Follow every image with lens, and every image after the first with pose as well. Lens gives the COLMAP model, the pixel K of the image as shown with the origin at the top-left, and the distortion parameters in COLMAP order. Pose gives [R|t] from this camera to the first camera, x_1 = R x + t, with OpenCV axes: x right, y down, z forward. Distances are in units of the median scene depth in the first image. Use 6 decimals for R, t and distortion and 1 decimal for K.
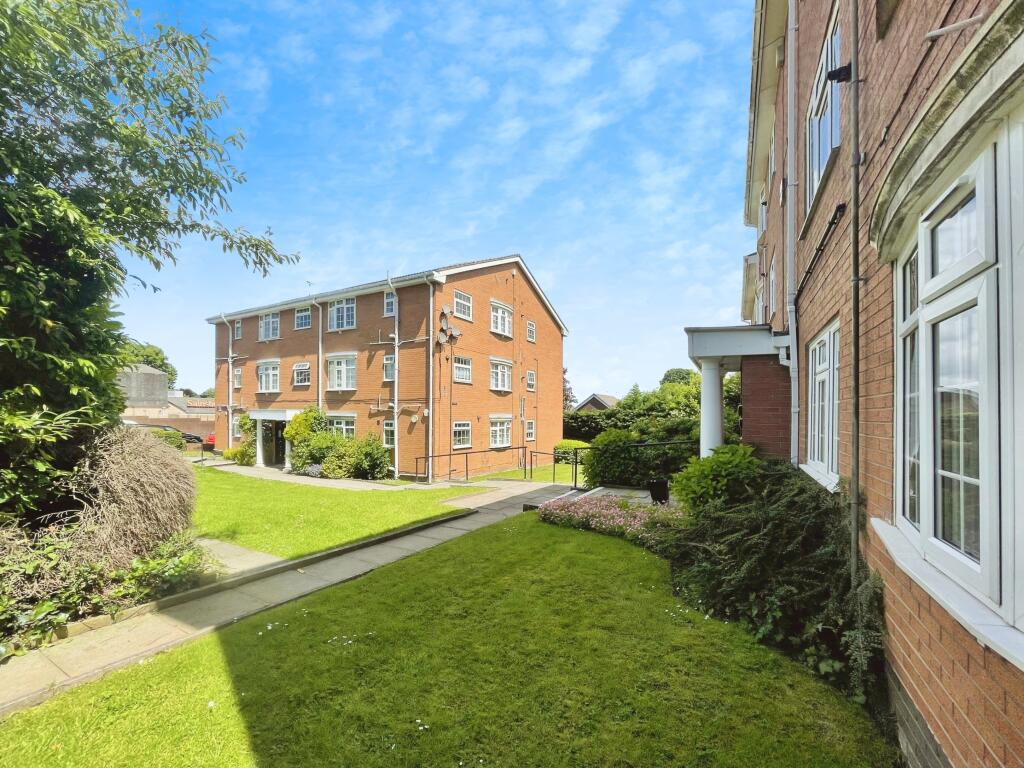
lens RADIAL K [[413.4, 0, 518.7], [0, 413.4, 376.1], [0, 0, 1]] dist [-0.016834, -0.000469]
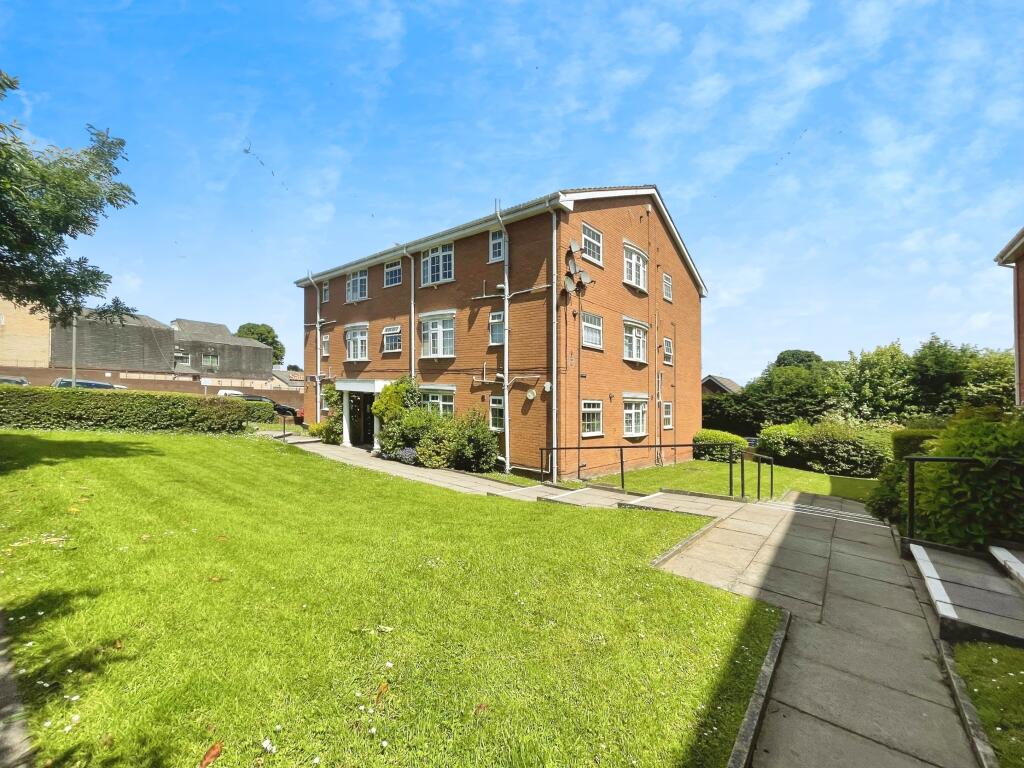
lens RADIAL K [[413.4, 0, 506.8], [0, 413.4, 380.1], [0, 0, 1]] dist [-0.016834, -0.000469]
pose [[0.977183, 0.020944, -0.211365, -0.120631], [-0.009837, 0.998521, 0.053465, 0.032701], [0.212172, -0.050166, 0.975944, 0.227787]]
